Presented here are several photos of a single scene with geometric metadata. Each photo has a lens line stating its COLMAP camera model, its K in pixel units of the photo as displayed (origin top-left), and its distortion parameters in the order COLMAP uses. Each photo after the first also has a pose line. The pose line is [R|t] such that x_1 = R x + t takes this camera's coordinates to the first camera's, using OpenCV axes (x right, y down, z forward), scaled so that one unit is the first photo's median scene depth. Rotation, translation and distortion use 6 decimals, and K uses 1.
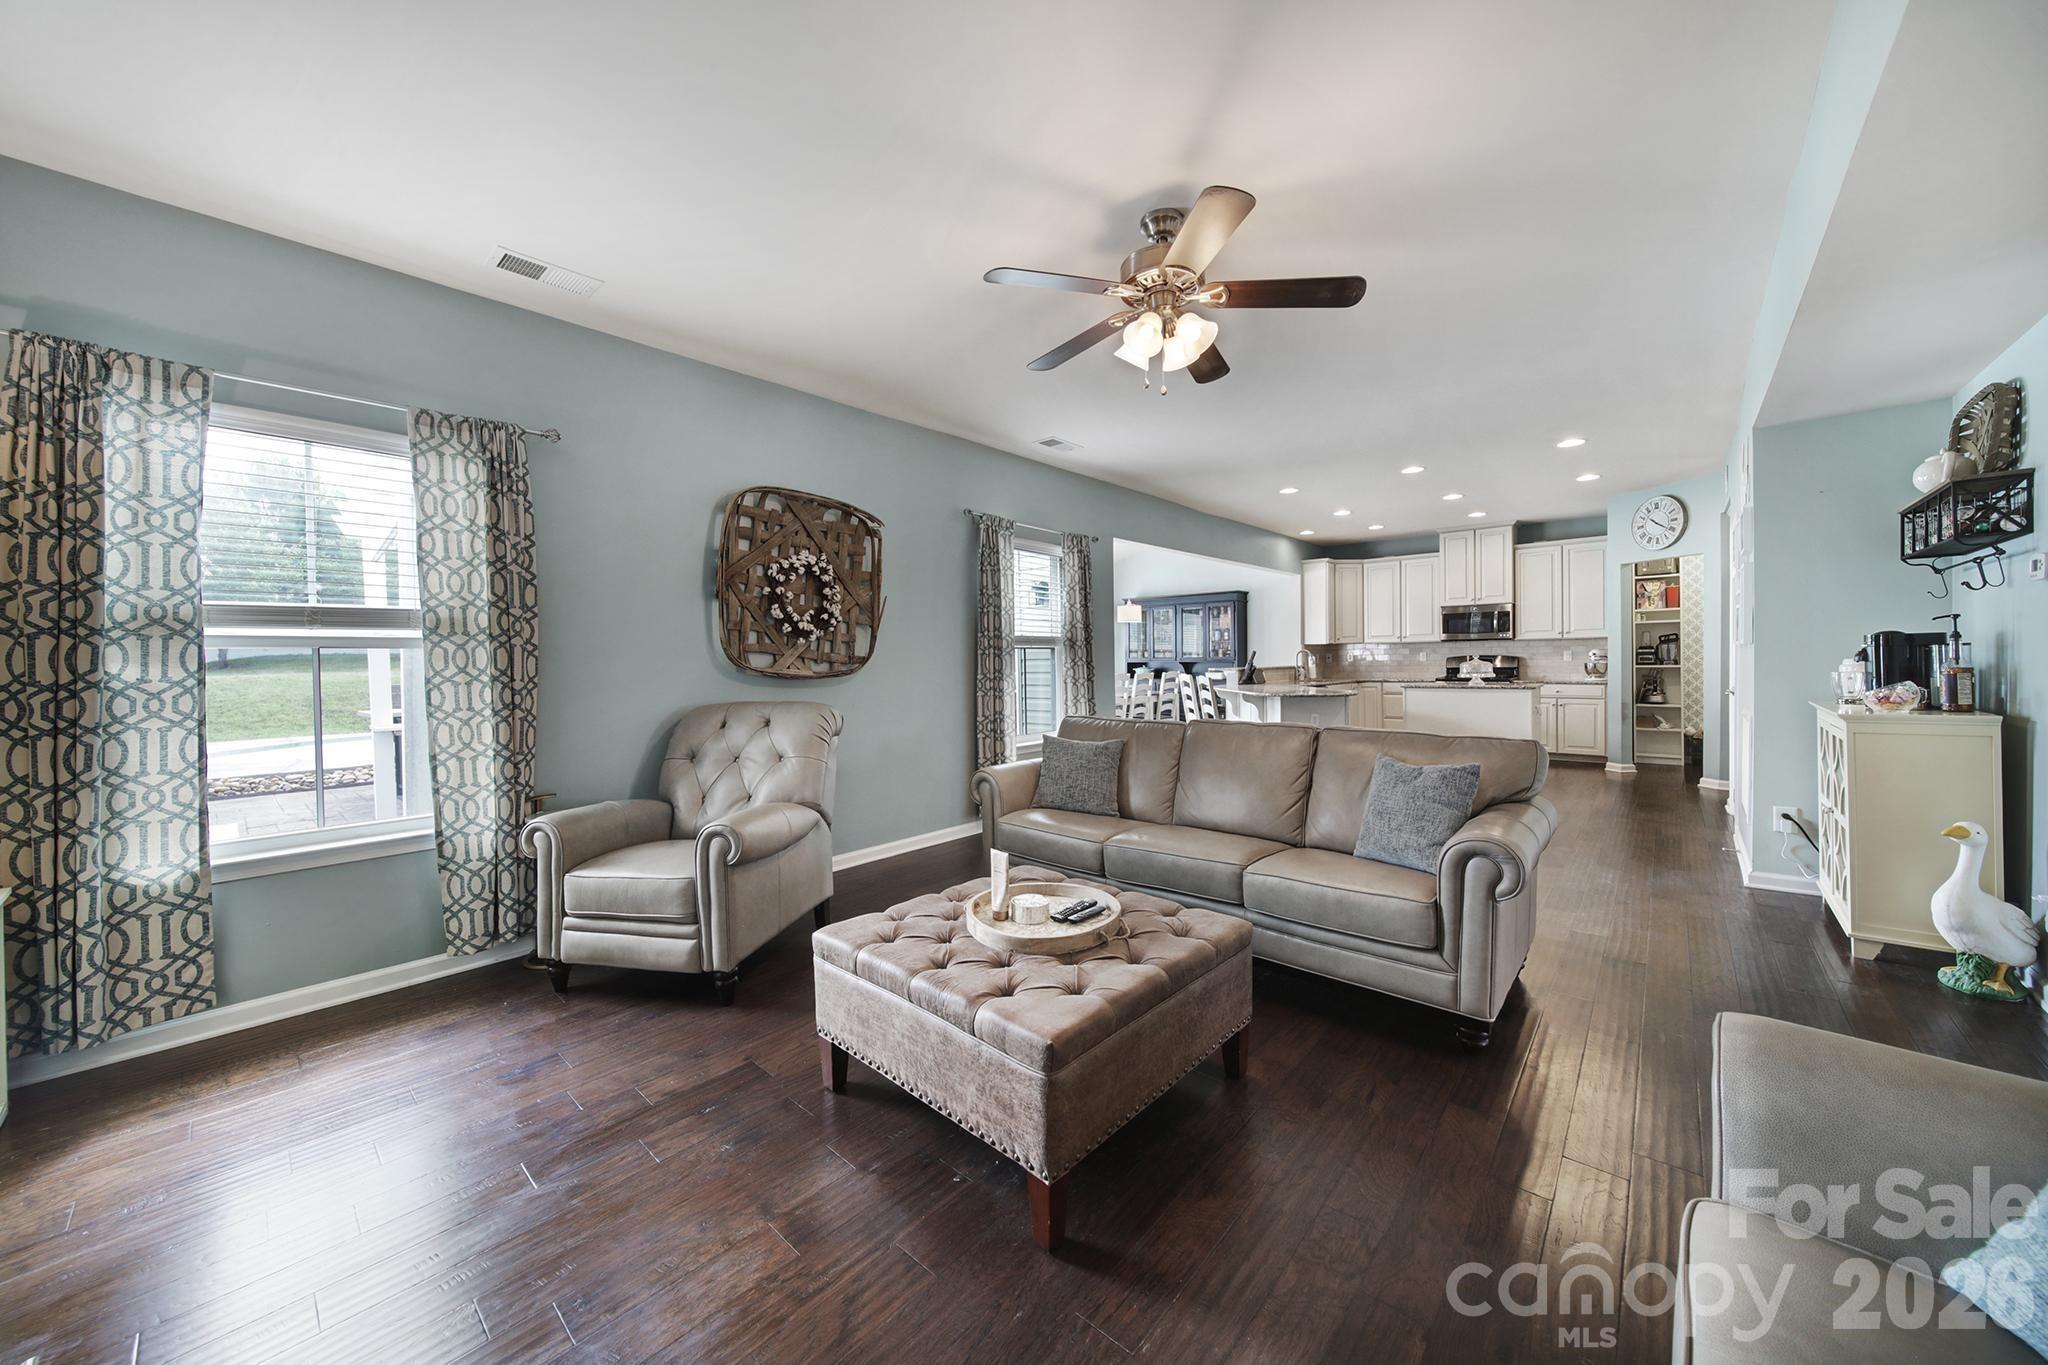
lens RADIAL K [[728.5, 0, 1026.9], [0, 728.5, 673.0], [0, 0, 1]] dist [0.001361, 0.000013]
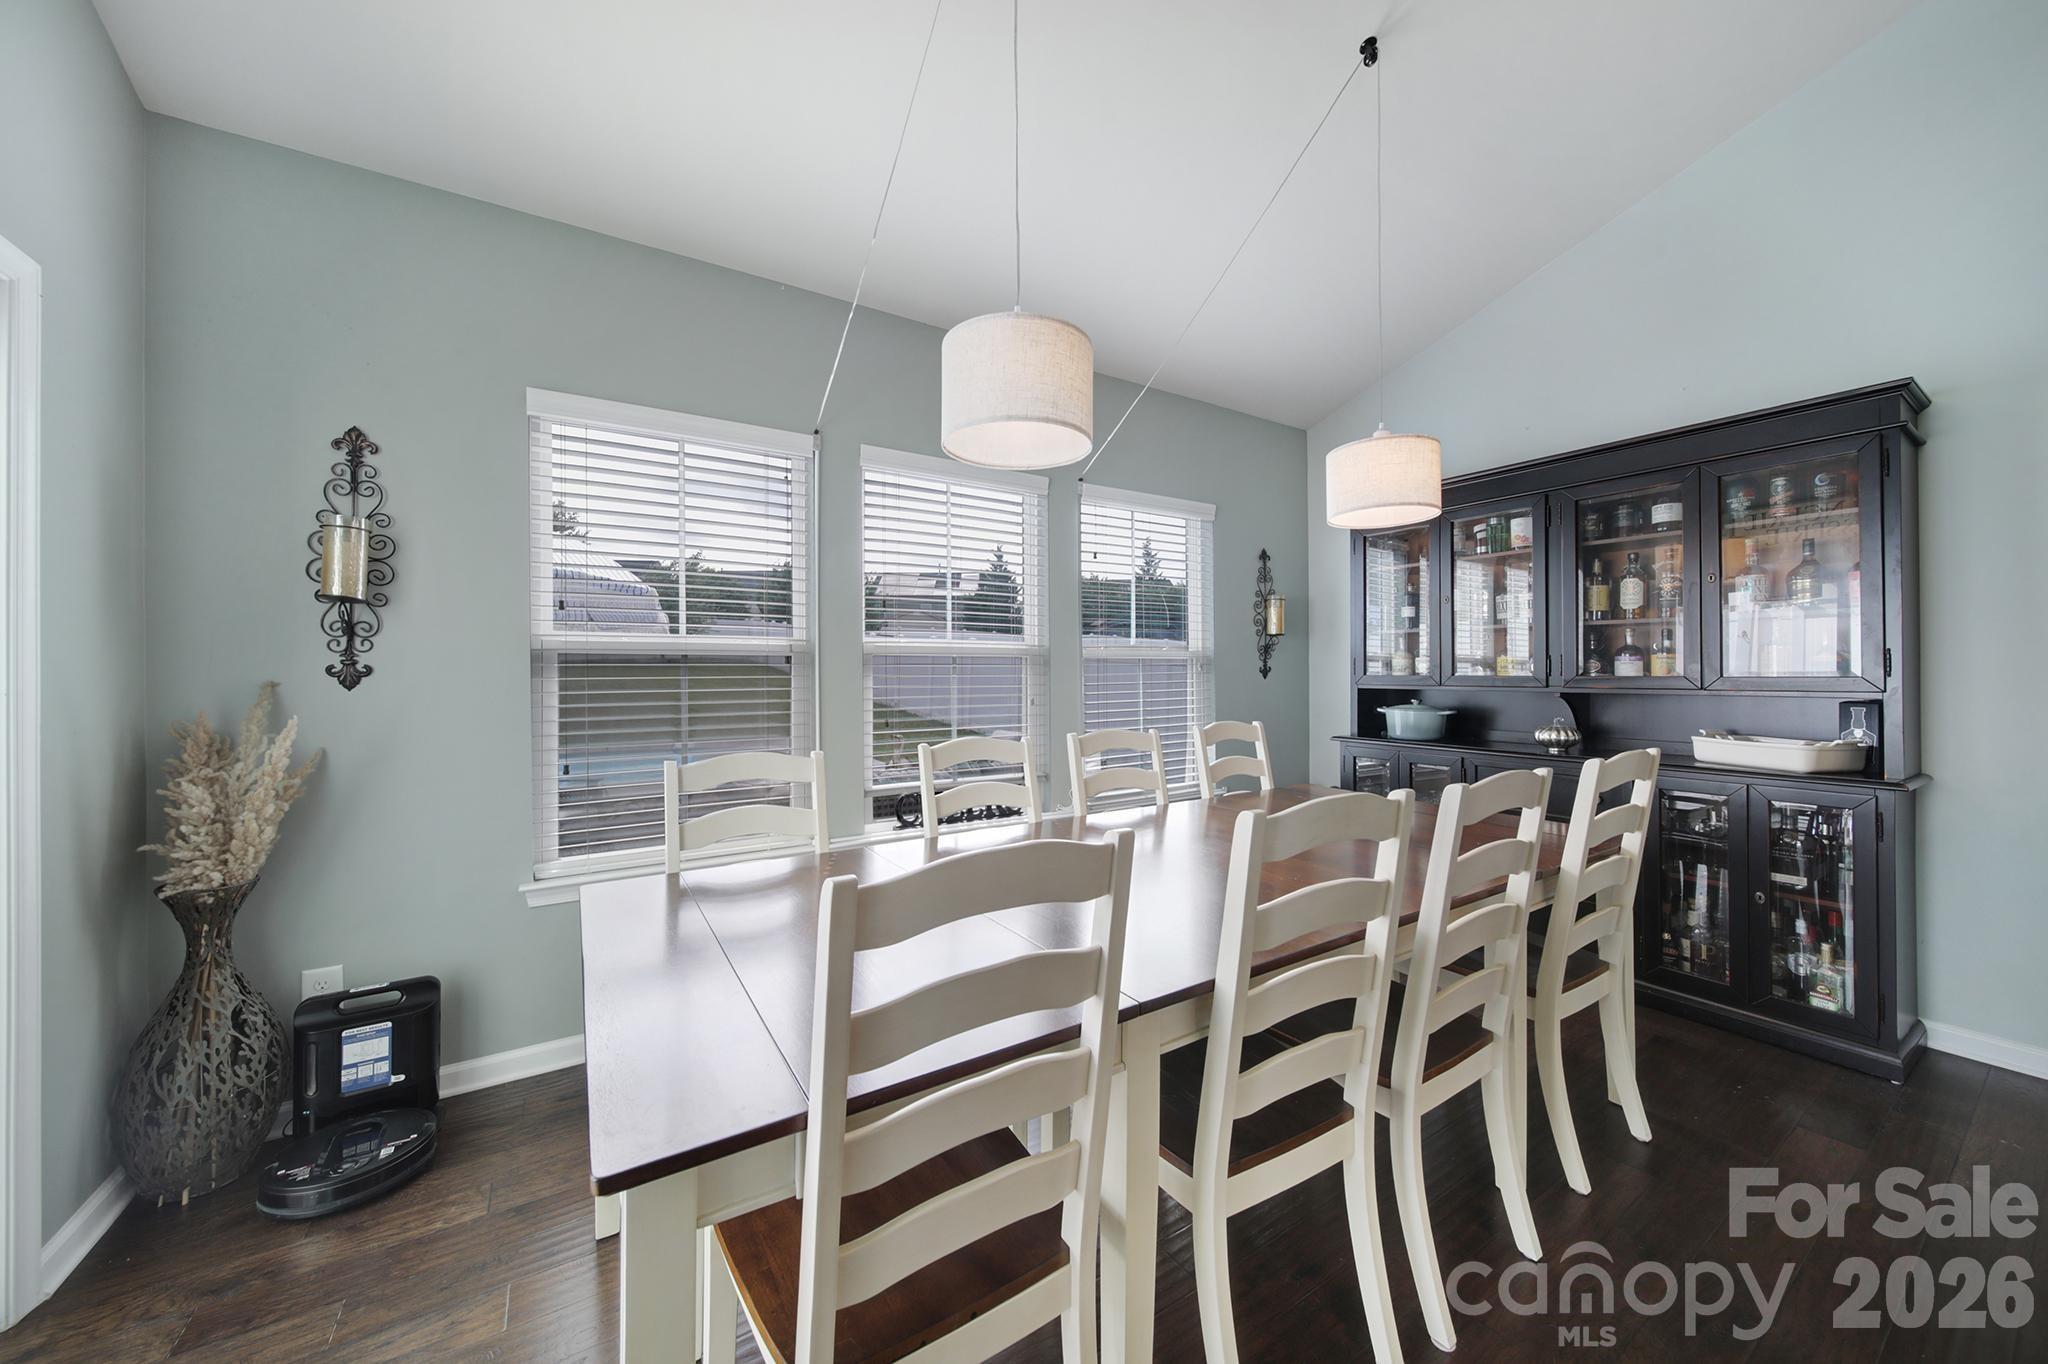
lens RADIAL K [[718.6, 0, 1024.7], [0, 718.6, 671.4], [0, 0, 1]] dist [-0.002748, -0.001458]
pose [[0.960879, 0.013073, -0.276661, 0.116180], [-0.017619, 0.999747, -0.013954, -0.020923], [0.276409, 0.018283, 0.960866, 0.906371]]
